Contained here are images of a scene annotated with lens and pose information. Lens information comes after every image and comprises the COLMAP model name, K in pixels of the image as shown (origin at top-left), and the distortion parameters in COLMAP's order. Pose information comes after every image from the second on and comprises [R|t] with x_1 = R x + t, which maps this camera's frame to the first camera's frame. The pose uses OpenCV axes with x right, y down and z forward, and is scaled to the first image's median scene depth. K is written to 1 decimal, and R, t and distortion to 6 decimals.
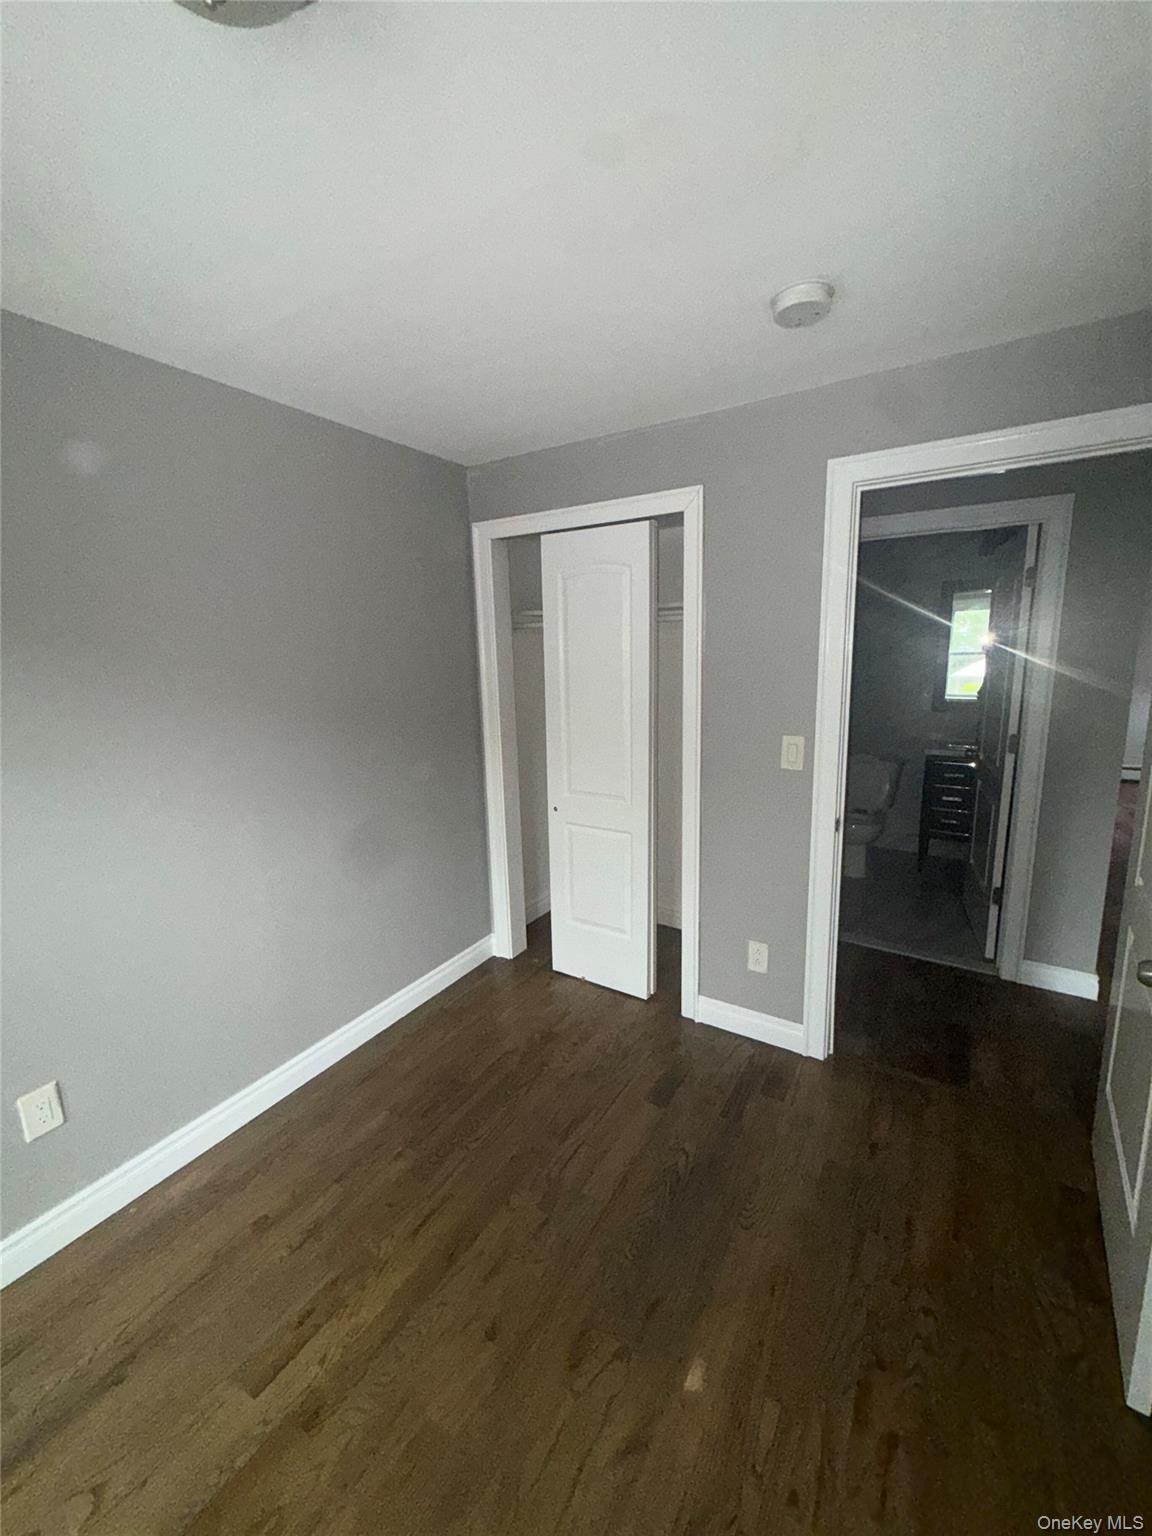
lens RADIAL K [[615.1, 0, 574.1], [0, 615.1, 759.7], [0, 0, 1]] dist [-0.001162, 0.000122]
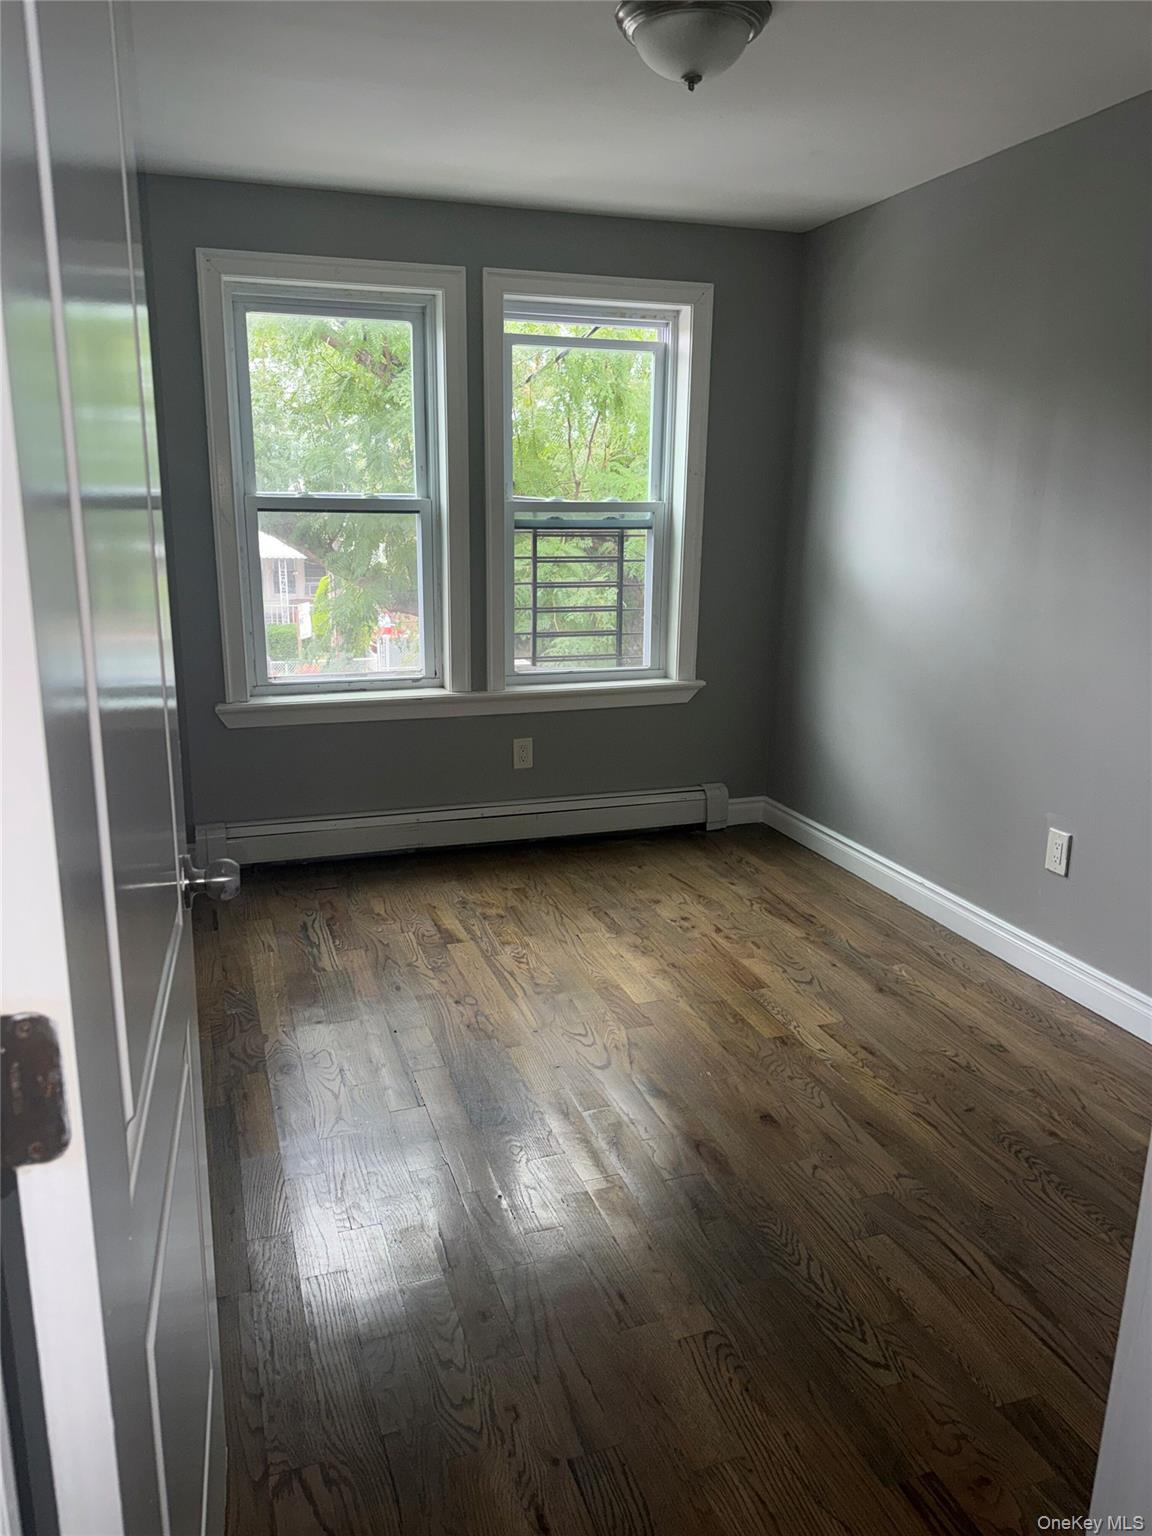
lens RADIAL K [[1080.0, 0, 571.2], [0, 1080.0, 774.0], [0, 0, 1]] dist [0.097548, -0.003321]
pose [[-0.629608, 0.200973, -0.750469, 1.079162], [-0.144801, 0.918682, 0.367501, -0.145911], [0.763300, 0.340050, -0.549308, 1.306018]]
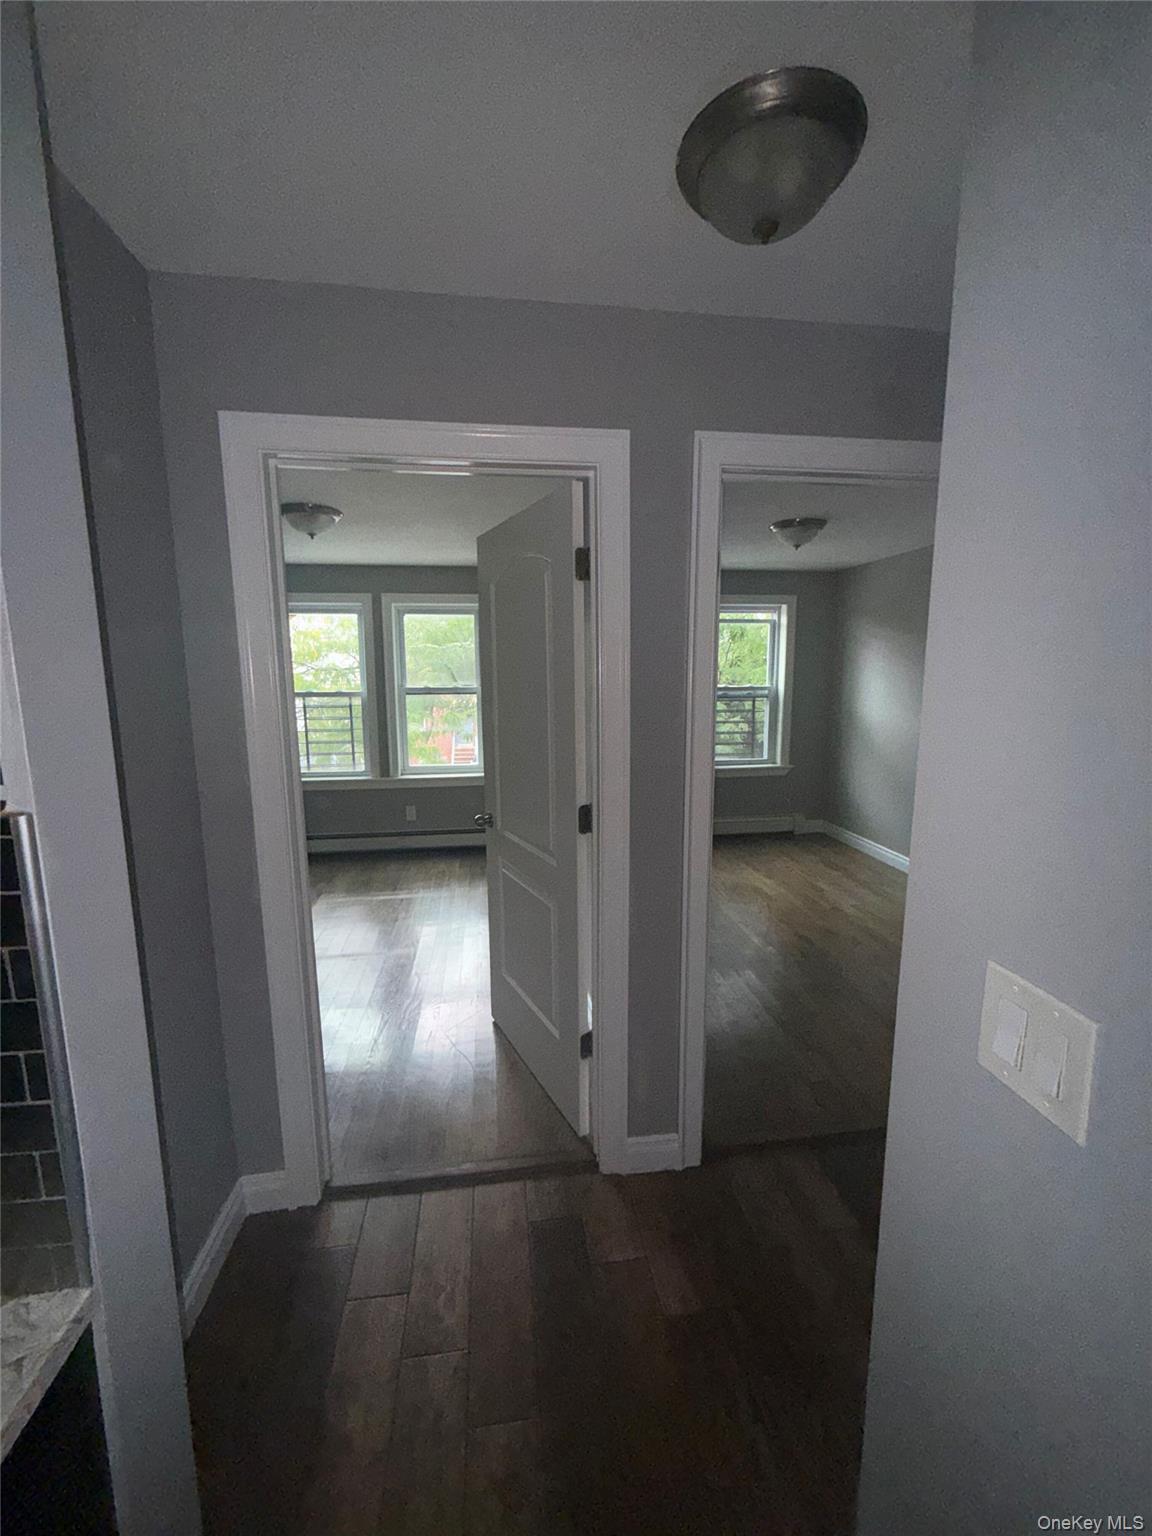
lens RADIAL K [[615.1, 0, 576.7], [0, 615.1, 758.2], [0, 0, 1]] dist [-0.001162, 0.000122]
pose [[-0.763919, 0.104405, -0.636810, 1.894668], [-0.111115, 0.950804, 0.289178, -0.306834], [0.635674, 0.291668, -0.714736, 1.662441]]
